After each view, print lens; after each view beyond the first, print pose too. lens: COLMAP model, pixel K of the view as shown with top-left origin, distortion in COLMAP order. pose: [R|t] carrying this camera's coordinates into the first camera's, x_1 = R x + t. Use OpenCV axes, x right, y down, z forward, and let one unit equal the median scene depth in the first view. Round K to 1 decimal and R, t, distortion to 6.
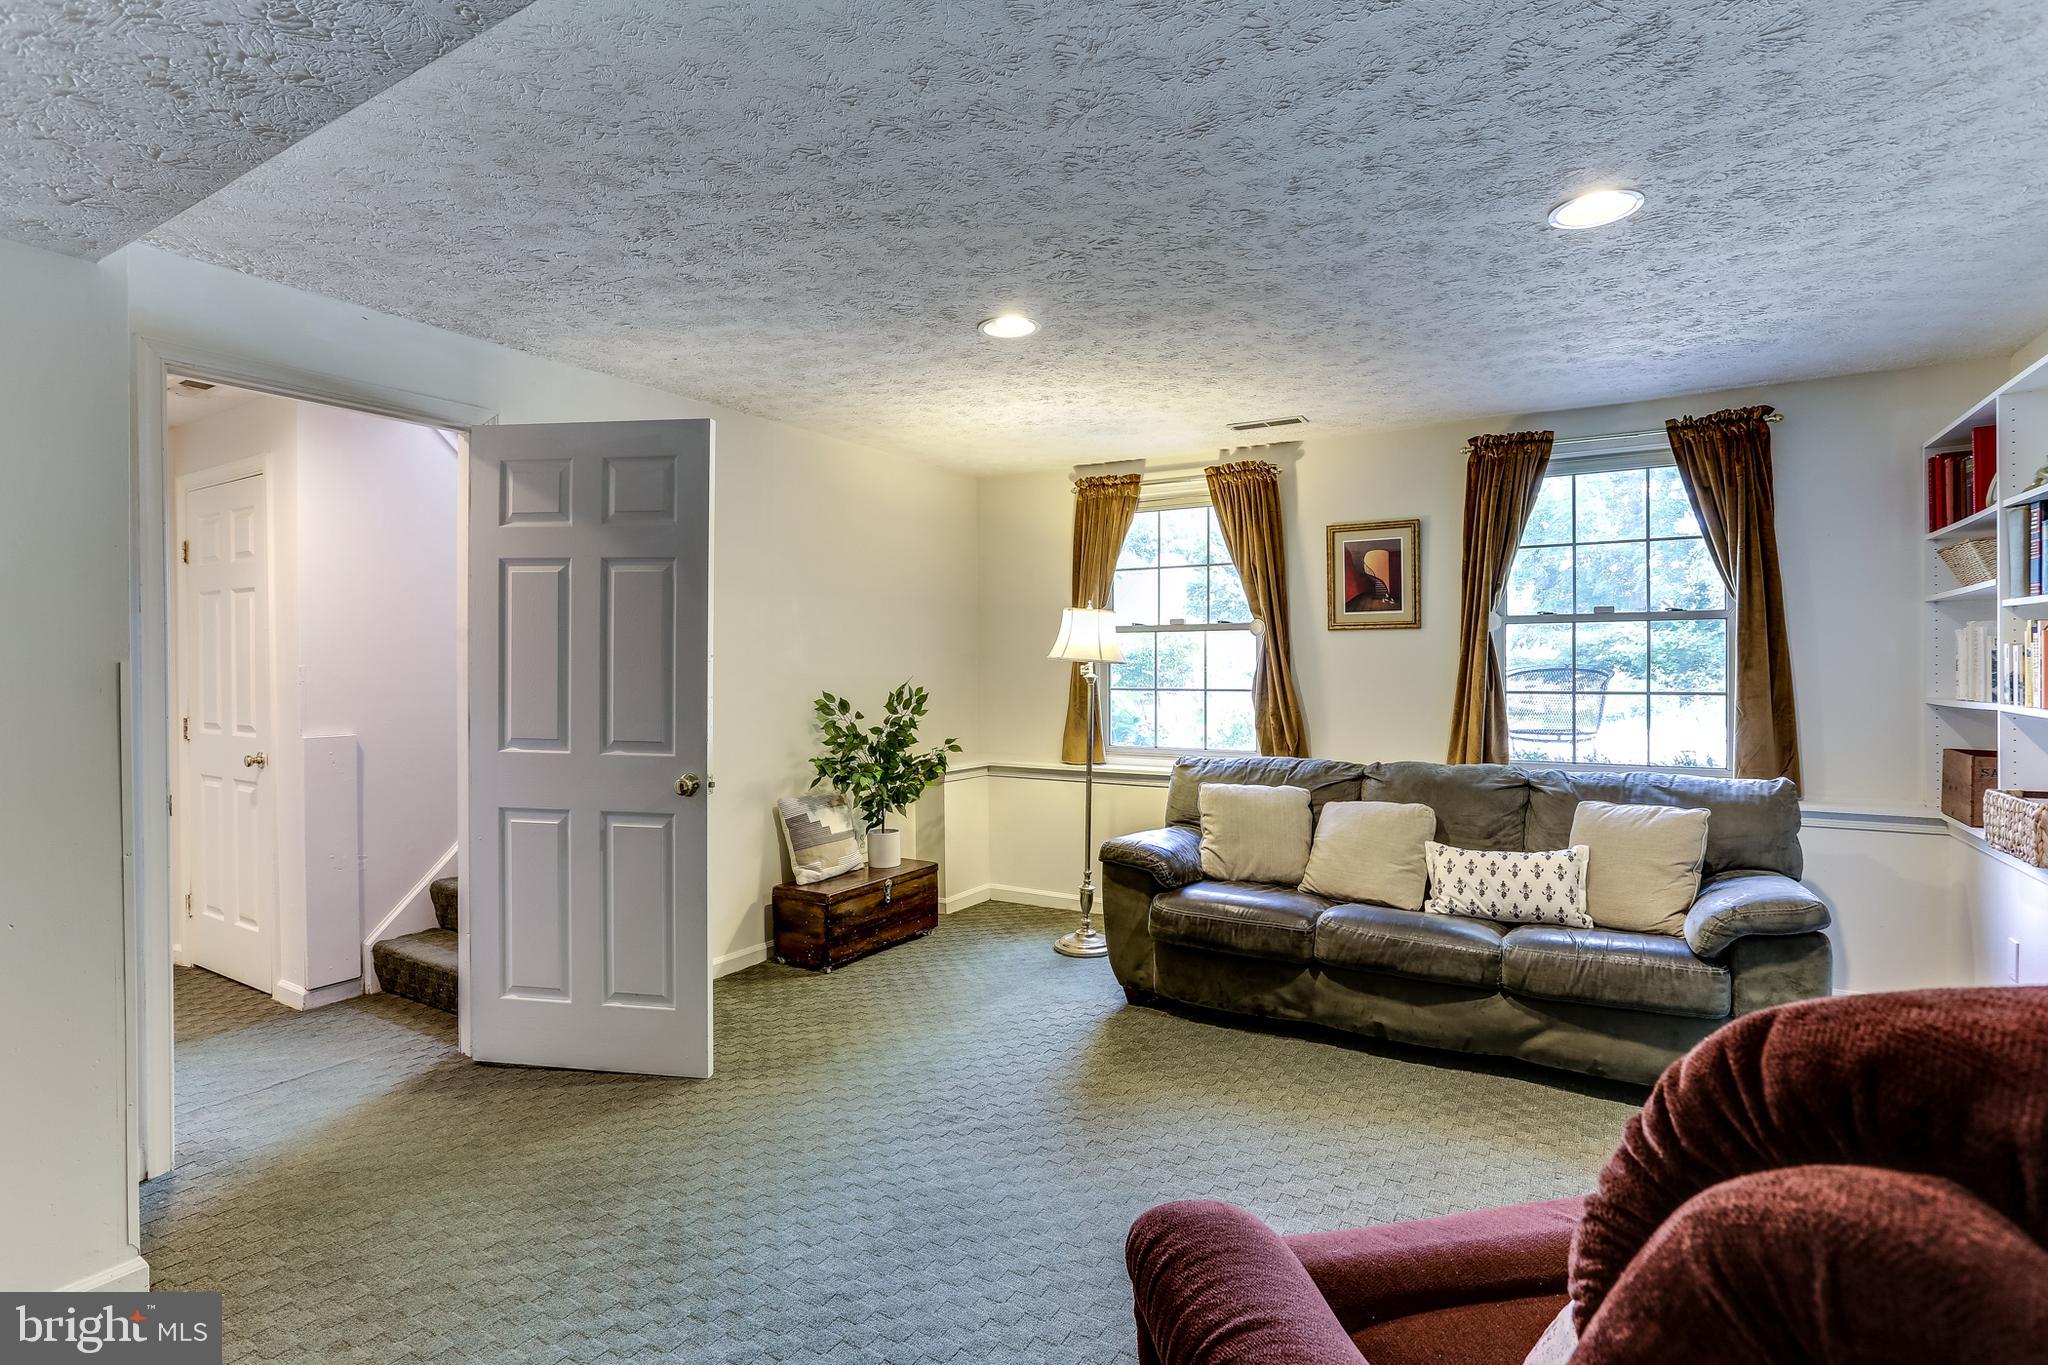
lens RADIAL K [[946.5, 0, 991.4], [0, 946.5, 656.8], [0, 0, 1]] dist [-0.026387, 0.000171]
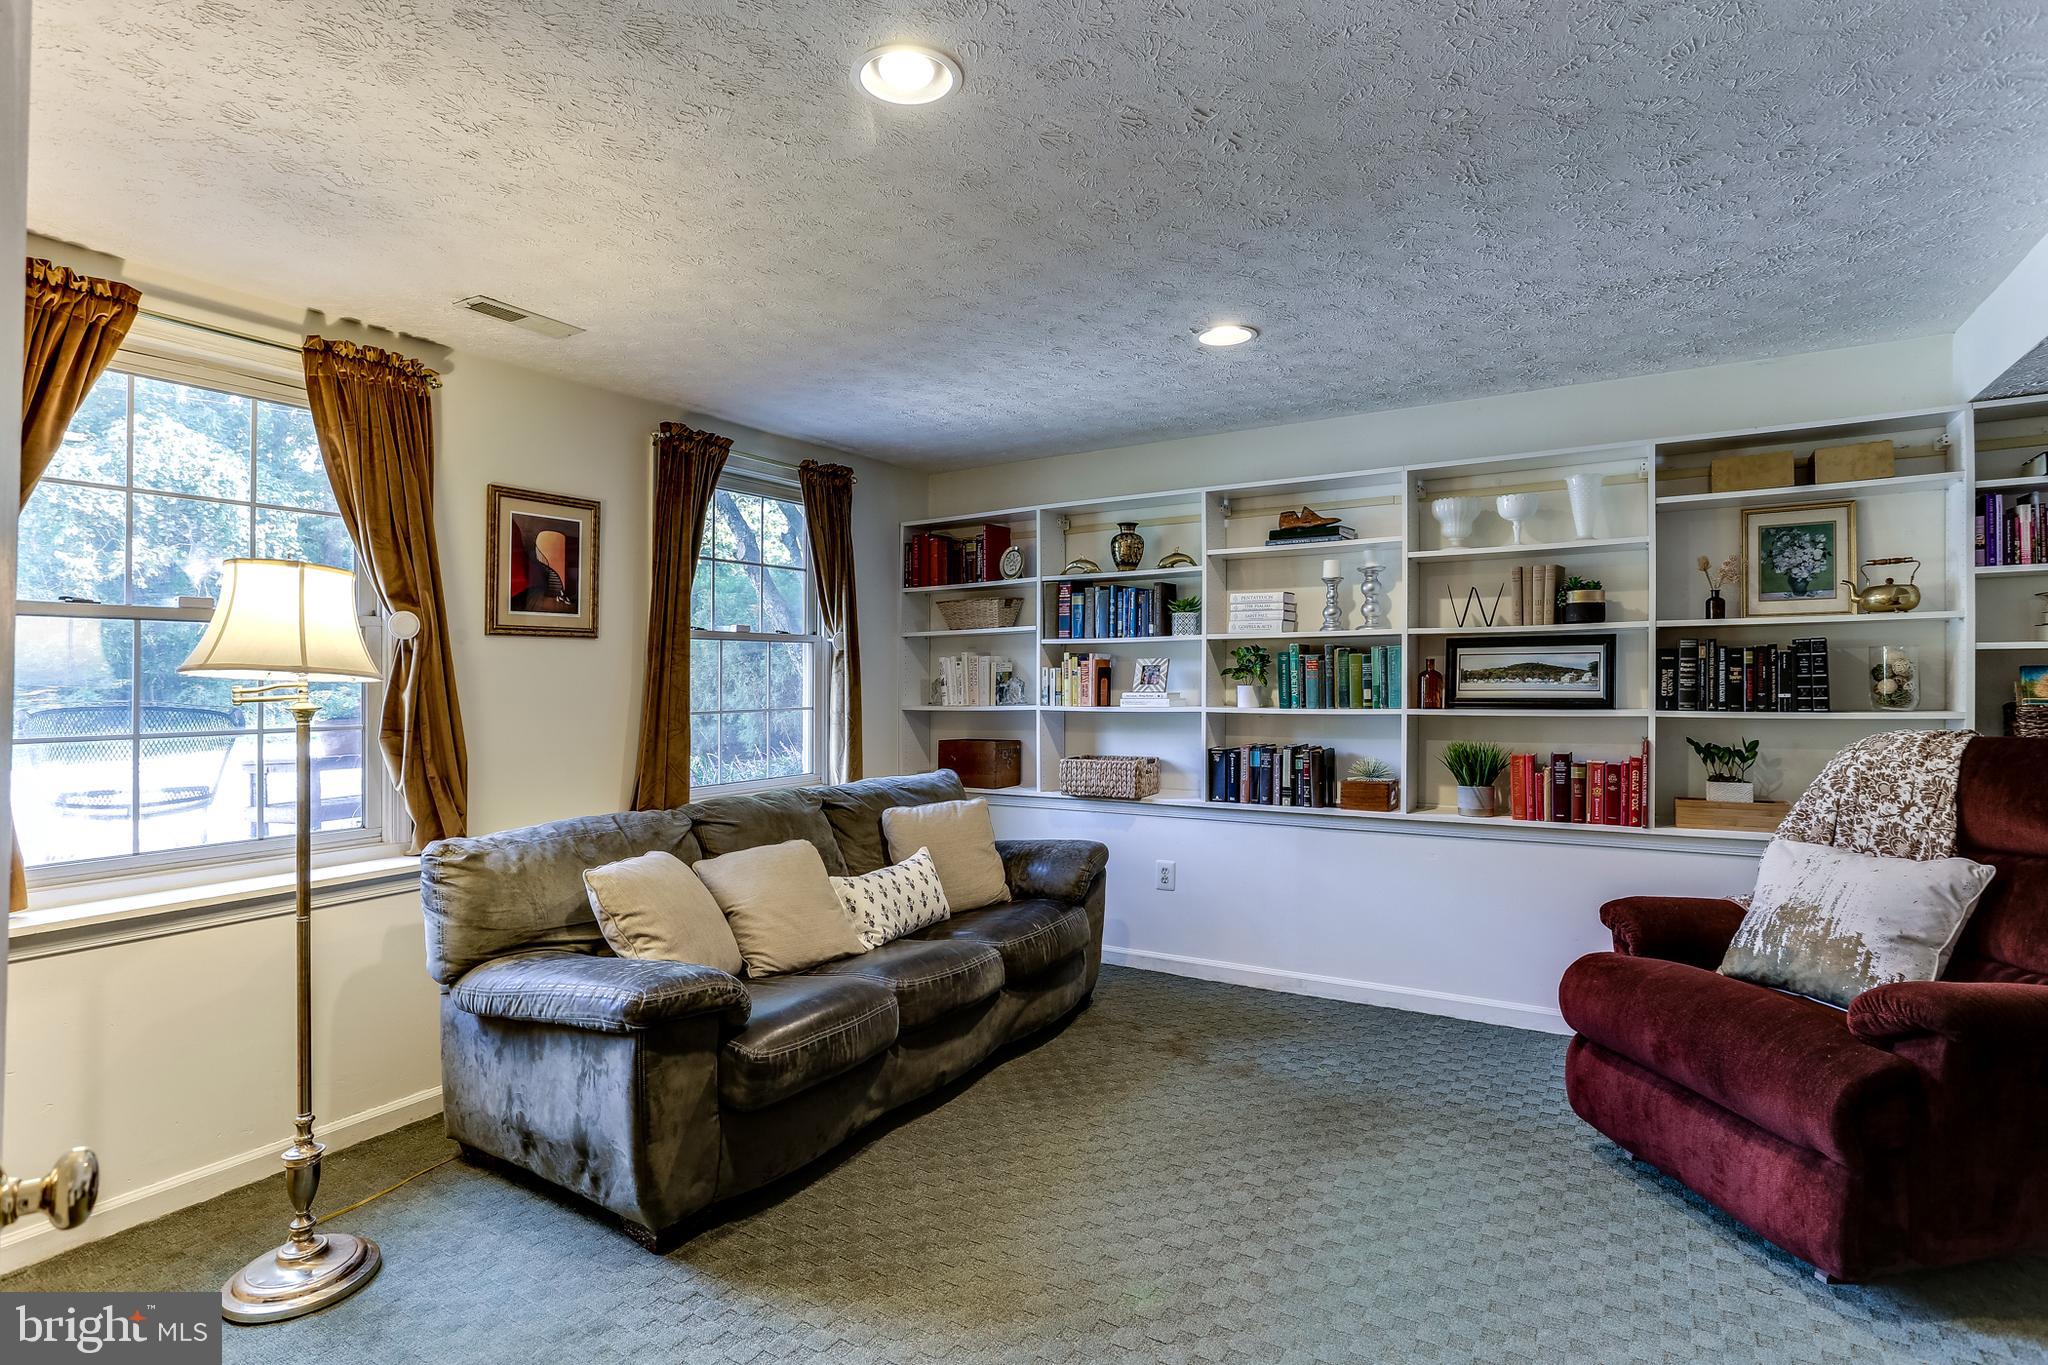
lens RADIAL K [[997.4, 0, 1024.0], [0, 997.4, 682.5], [0, 0, 1]] dist [-0.026314, 0.000717]
pose [[0.022120, -0.000597, 0.999755, -0.380603], [-0.000074, 1.000000, 0.000598, 0.007104], [-0.999755, -0.000088, 0.022120, 0.619190]]
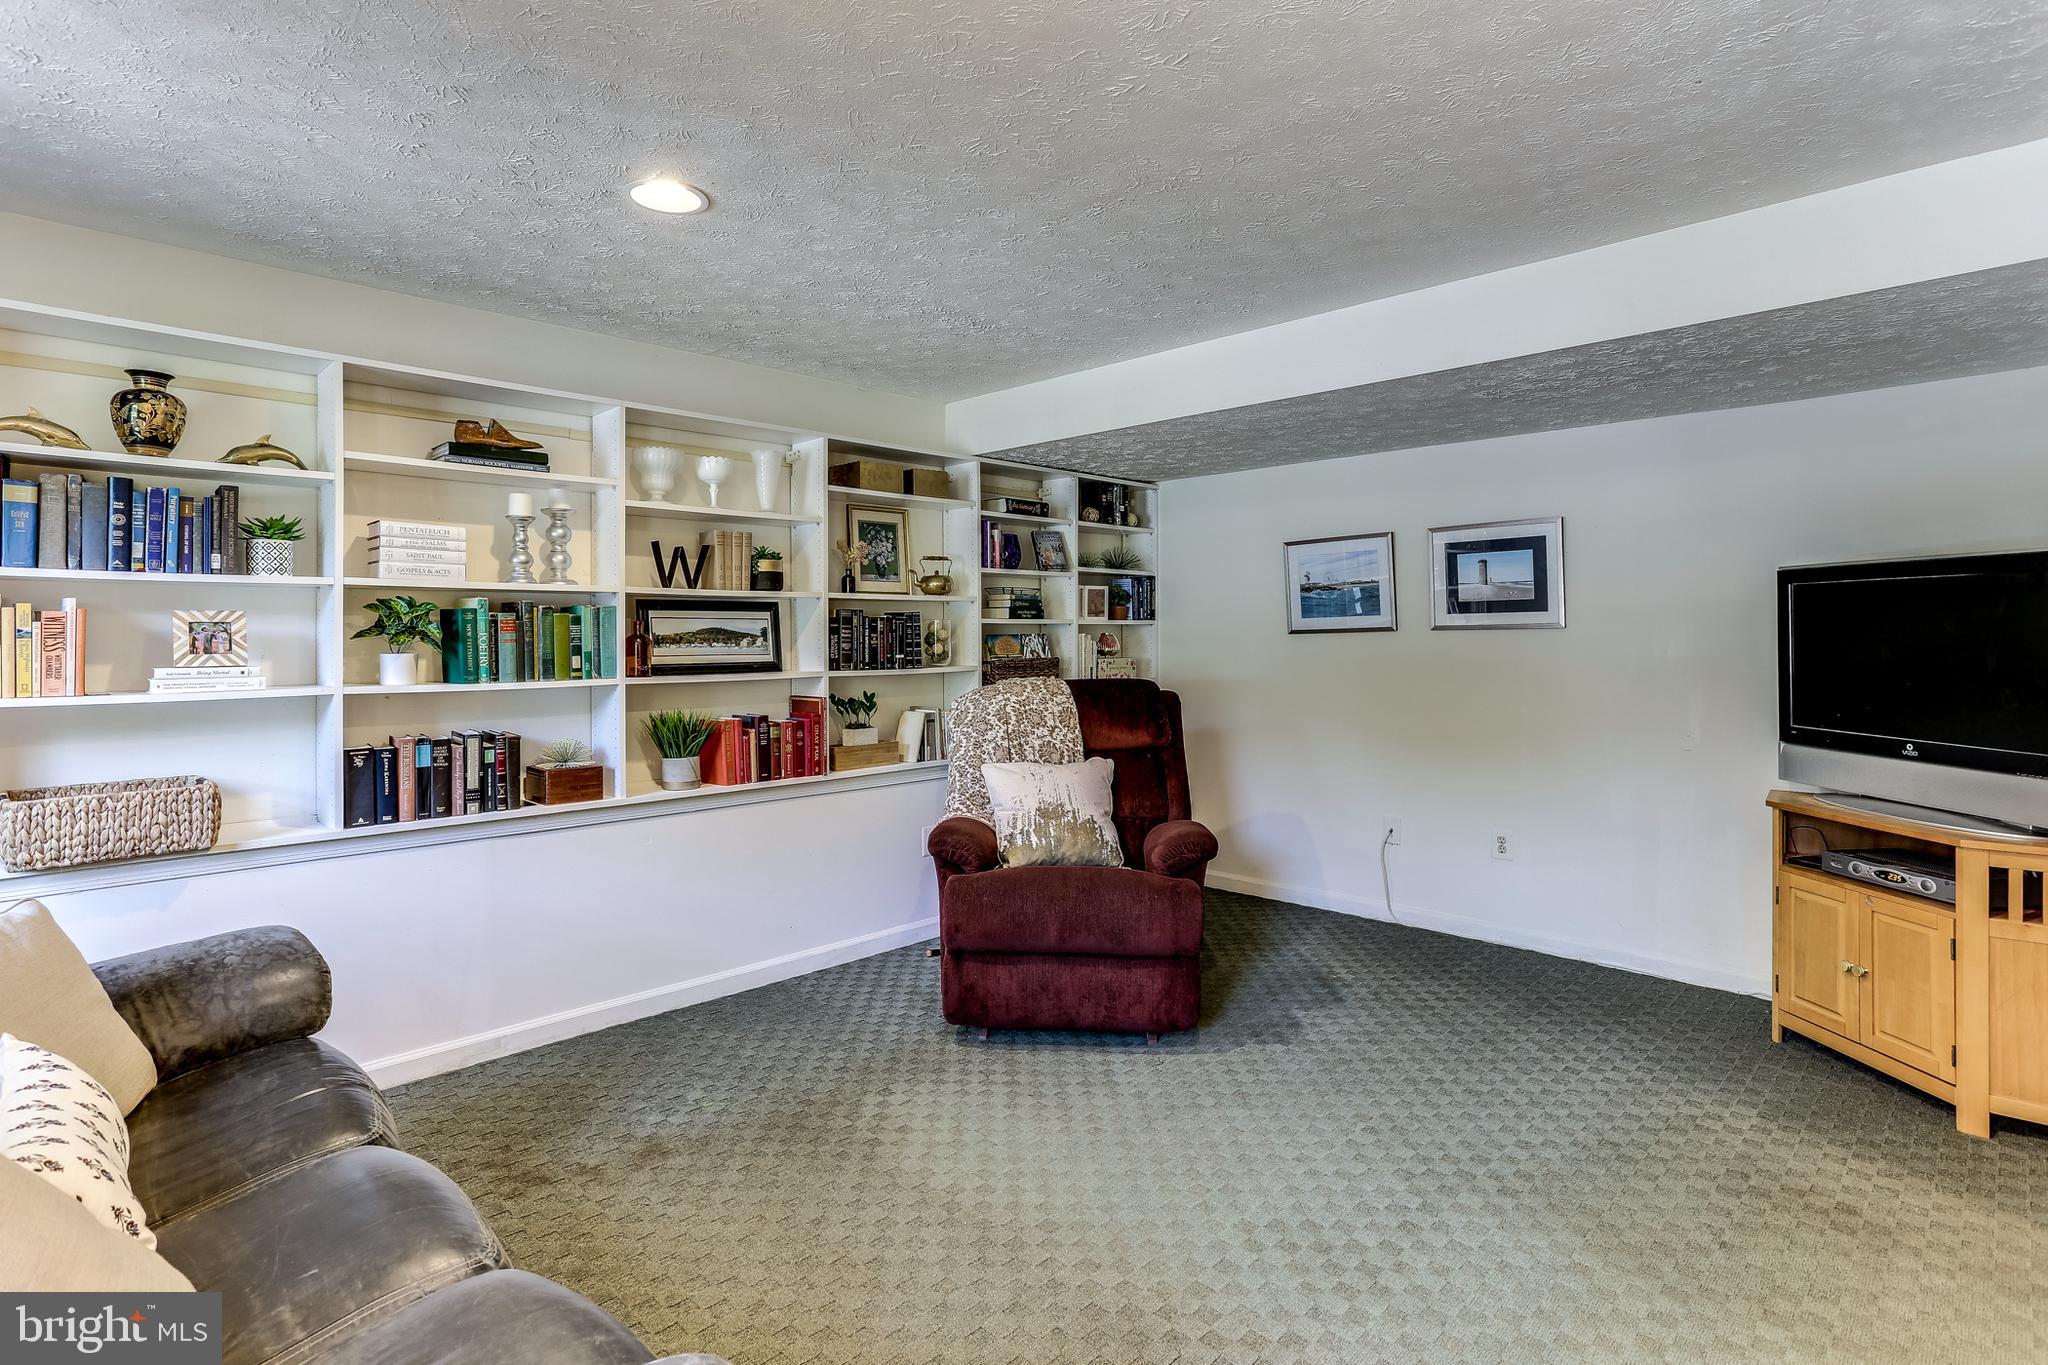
lens RADIAL K [[1015.2, 0, 1021.1], [0, 1015.2, 637.2], [0, 0, 1]] dist [-0.028687, 0.000457]
pose [[-0.967204, 0.006415, 0.253920, 0.004891], [0.004898, 0.999966, -0.006605, 0.005995], [-0.253954, -0.005144, -0.967203, 0.975926]]
